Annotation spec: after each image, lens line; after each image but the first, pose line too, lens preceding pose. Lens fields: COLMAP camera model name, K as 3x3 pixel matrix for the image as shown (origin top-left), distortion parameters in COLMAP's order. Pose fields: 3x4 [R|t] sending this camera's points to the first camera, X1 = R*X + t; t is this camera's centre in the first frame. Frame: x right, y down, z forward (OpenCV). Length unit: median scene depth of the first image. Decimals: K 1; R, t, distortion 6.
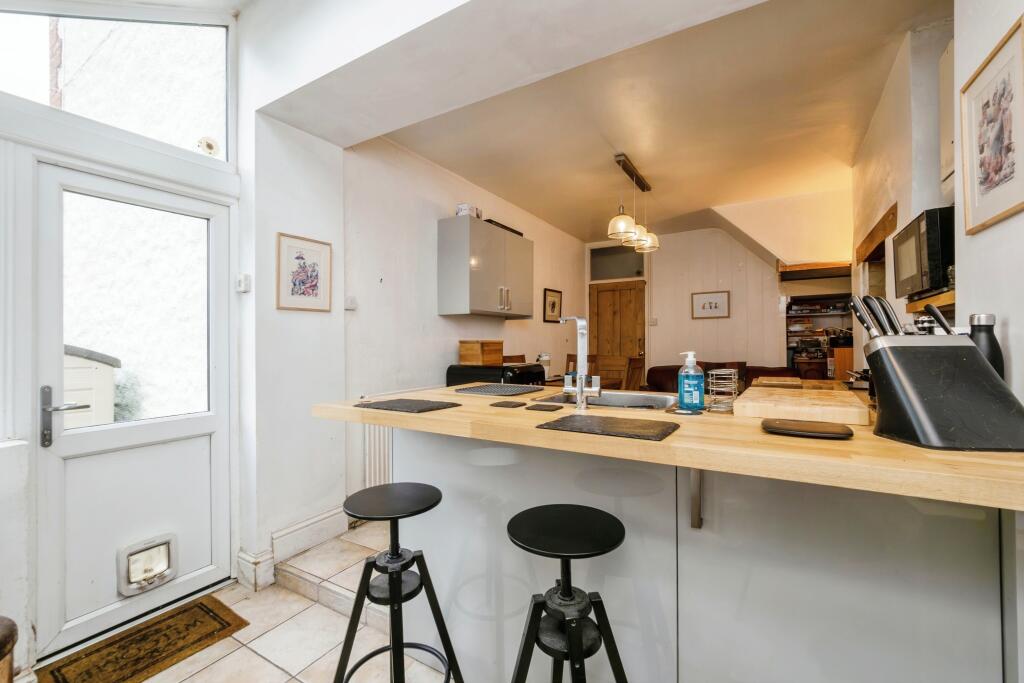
lens RADIAL K [[432.1, 0, 507.8], [0, 432.1, 337.5], [0, 0, 1]] dist [0.003622, -0.000393]
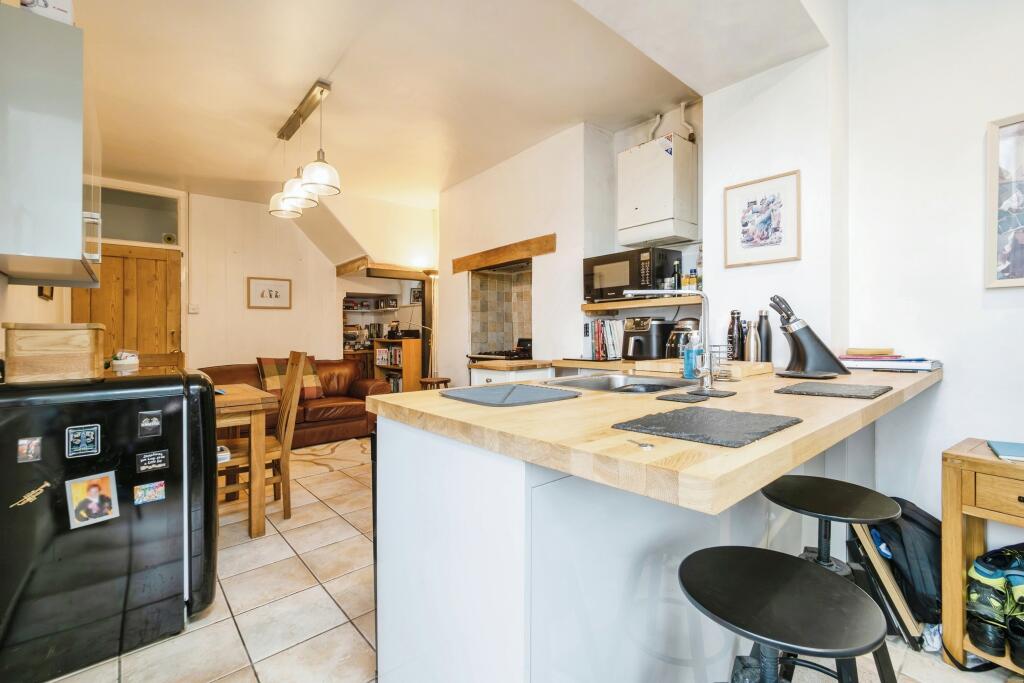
lens RADIAL K [[432.1, 0, 505.9], [0, 432.1, 336.6], [0, 0, 1]] dist [0.003622, -0.000393]
pose [[0.319437, -0.001686, 0.947606, -0.206525], [0.001609, 0.999998, 0.001237, 0.011745], [-0.947606, 0.001130, 0.319439, 0.267220]]
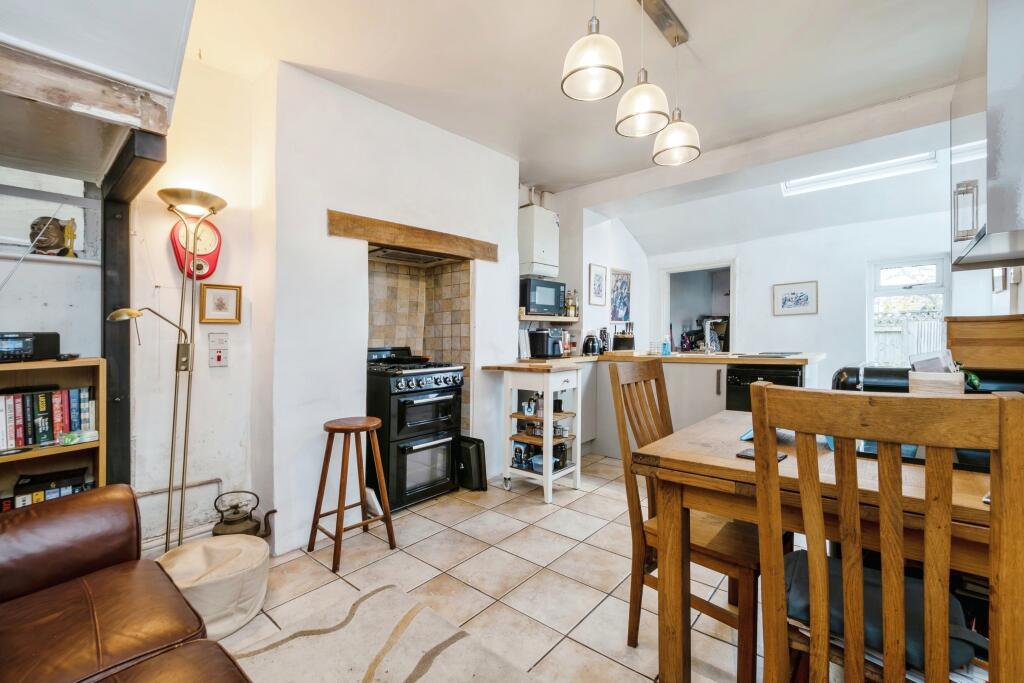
lens RADIAL K [[432.1, 0, 514.0], [0, 432.1, 334.0], [0, 0, 1]] dist [0.003622, -0.000393]
pose [[-0.982850, 0.010338, 0.184118, 0.216002], [0.009834, 0.999945, -0.003649, 0.006026], [-0.184146, -0.001776, -0.982897, 0.983248]]
